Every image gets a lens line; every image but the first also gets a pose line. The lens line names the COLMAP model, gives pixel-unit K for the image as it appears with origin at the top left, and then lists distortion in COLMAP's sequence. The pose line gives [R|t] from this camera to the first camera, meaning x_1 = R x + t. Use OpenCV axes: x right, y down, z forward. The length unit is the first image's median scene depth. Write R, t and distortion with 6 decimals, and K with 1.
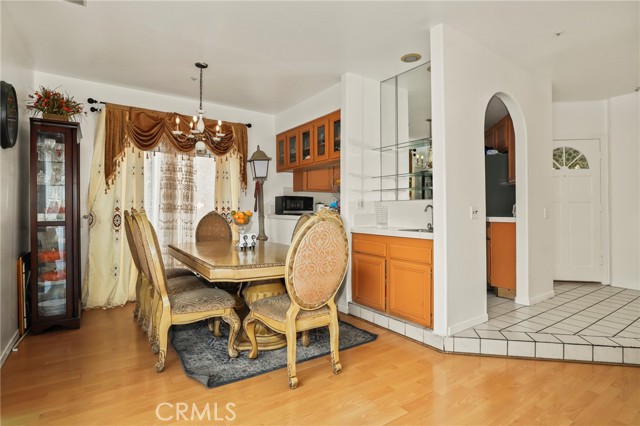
lens RADIAL K [[340.7, 0, 318.2], [0, 340.7, 209.5], [0, 0, 1]] dist [-0.022747, 0.004997]
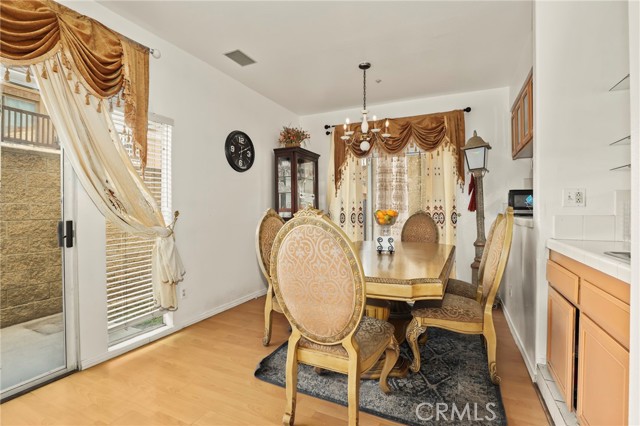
lens RADIAL K [[296.4, 0, 325.6], [0, 296.4, 212.9], [0, 0, 1]] dist [-0.027110, 0.004630]
pose [[0.500205, 0.007781, -0.865872, 0.331224], [0.004273, 0.999925, 0.011454, 0.001313], [0.865897, -0.009429, 0.500134, 0.417791]]
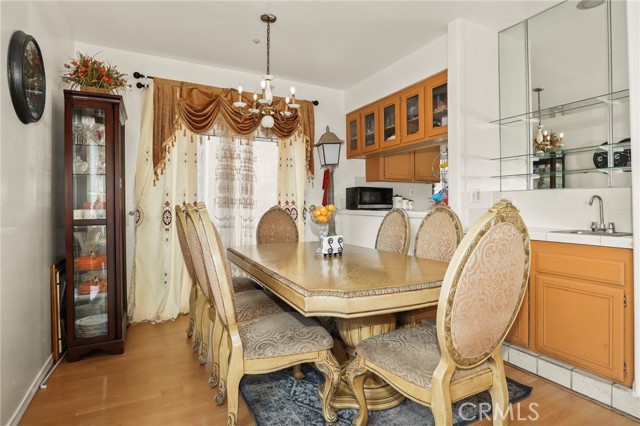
lens RADIAL K [[340.7, 0, 314.8], [0, 340.7, 202.7], [0, 0, 1]] dist [-0.022747, 0.004997]
pose [[0.992116, -0.005948, -0.125183, -0.132822], [0.005530, 0.999978, -0.003681, 0.000966], [0.125202, 0.002959, 0.992127, 0.222586]]
